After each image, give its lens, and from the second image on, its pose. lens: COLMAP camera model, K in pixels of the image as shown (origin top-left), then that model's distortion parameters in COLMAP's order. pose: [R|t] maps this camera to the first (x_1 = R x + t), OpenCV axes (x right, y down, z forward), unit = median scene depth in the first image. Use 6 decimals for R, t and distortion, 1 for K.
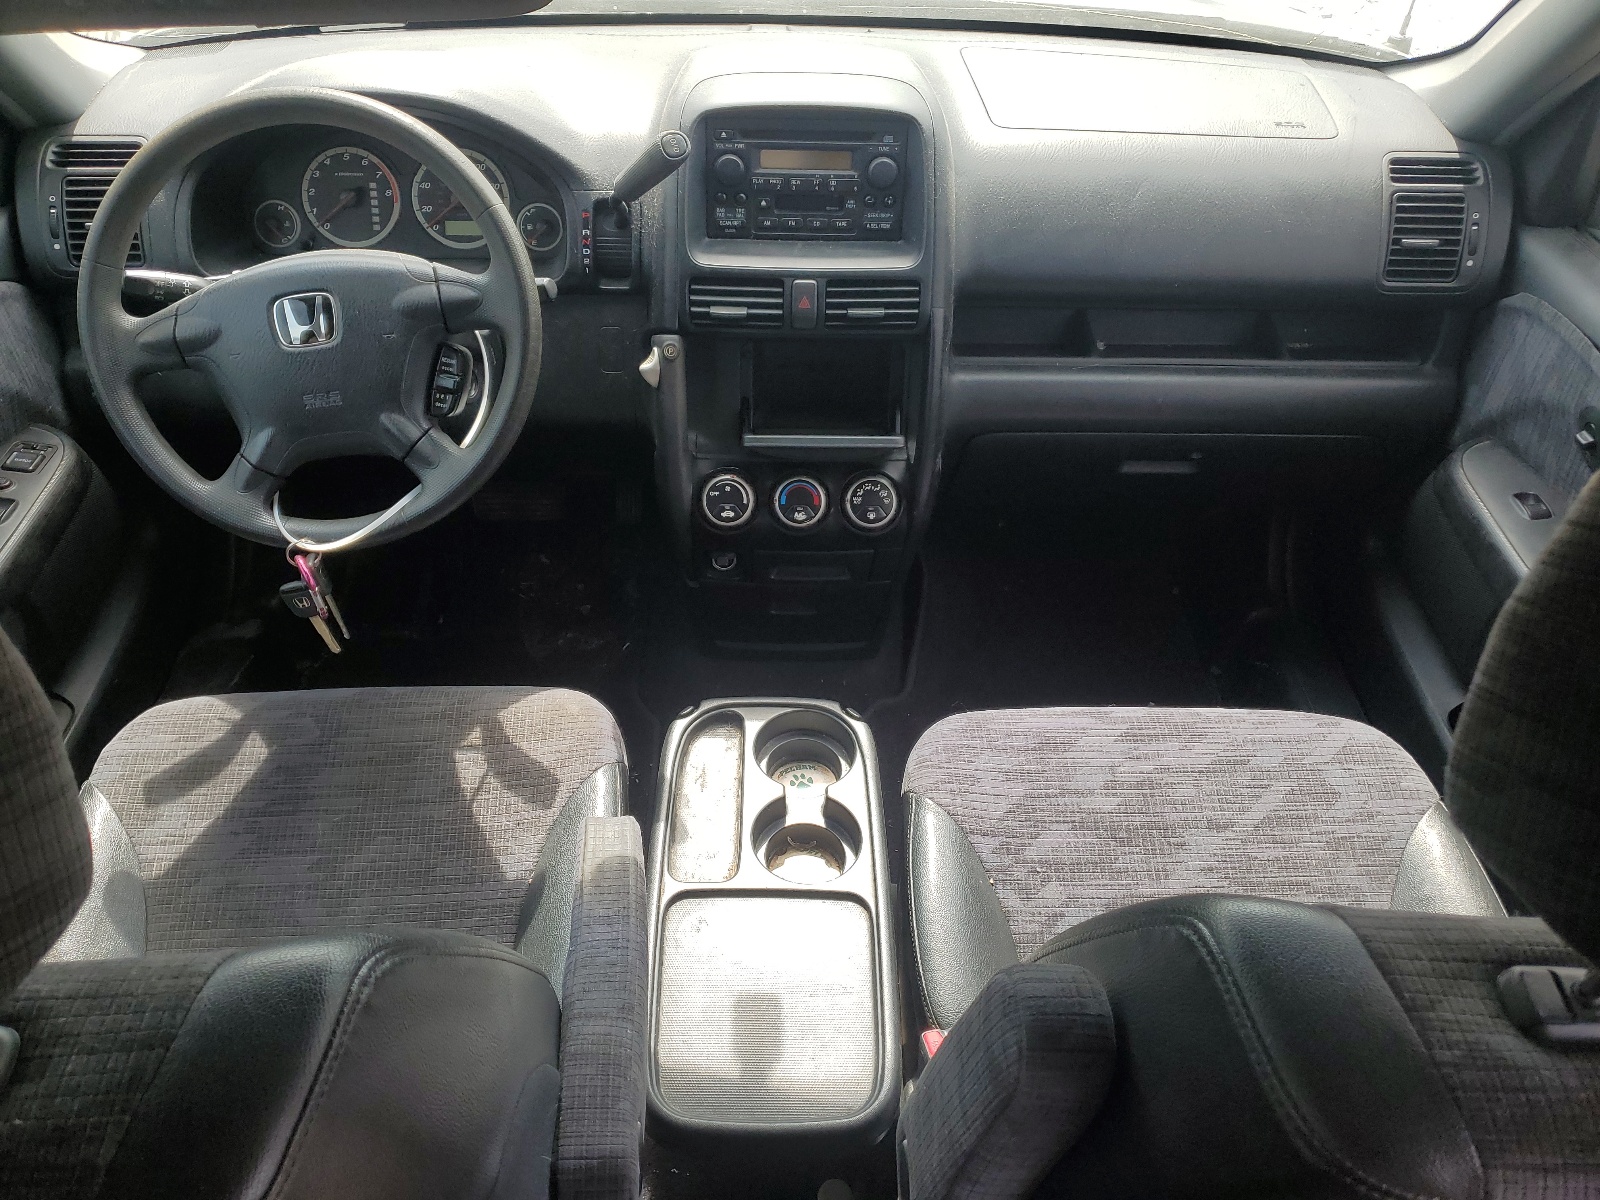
lens RADIAL K [[1221.2, 0, 800.0], [0, 1221.2, 600.0], [0, 0, 1]] dist [0.012284, 0.005336]
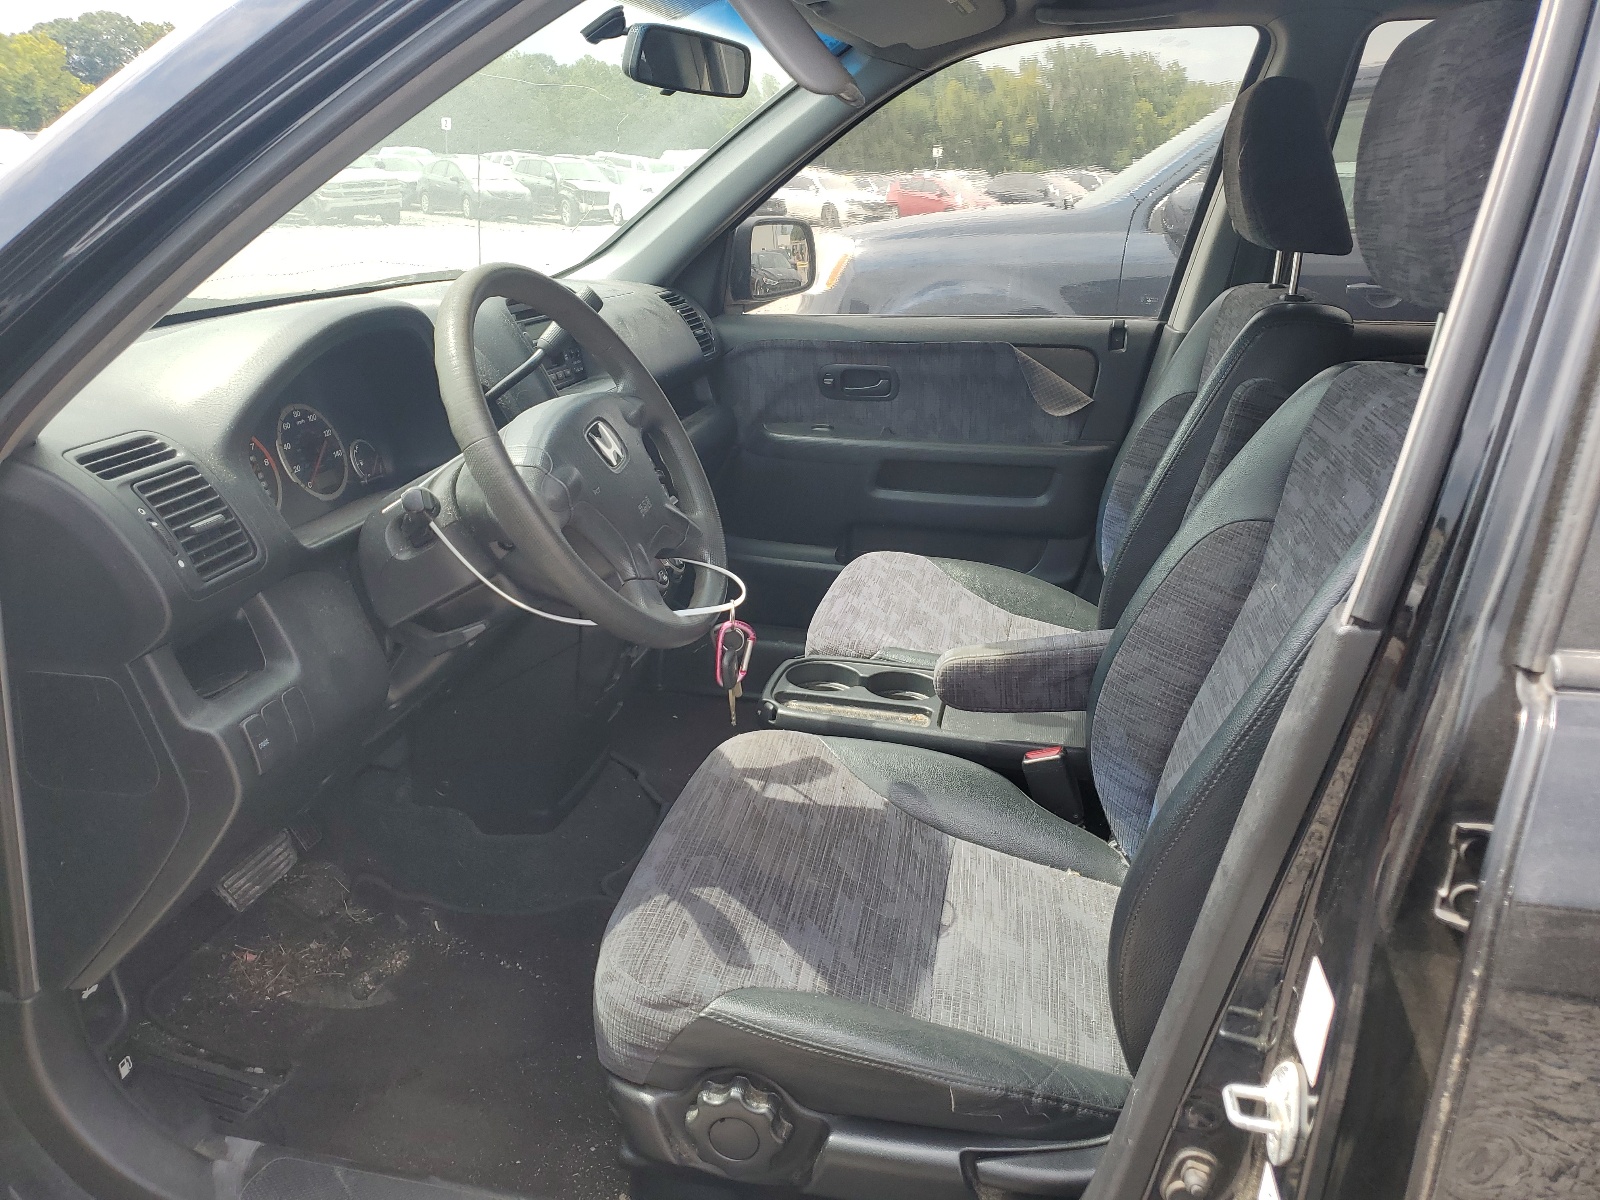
lens RADIAL K [[1221.2, 0, 800.0], [0, 1221.2, 600.0], [0, 0, 1]] dist [0.012284, 0.005336]
pose [[0.201514, -0.324204, 0.924275, -1.126296], [0.635336, 0.761457, 0.128575, -0.120314], [-0.745480, 0.561315, 0.359423, 0.436996]]
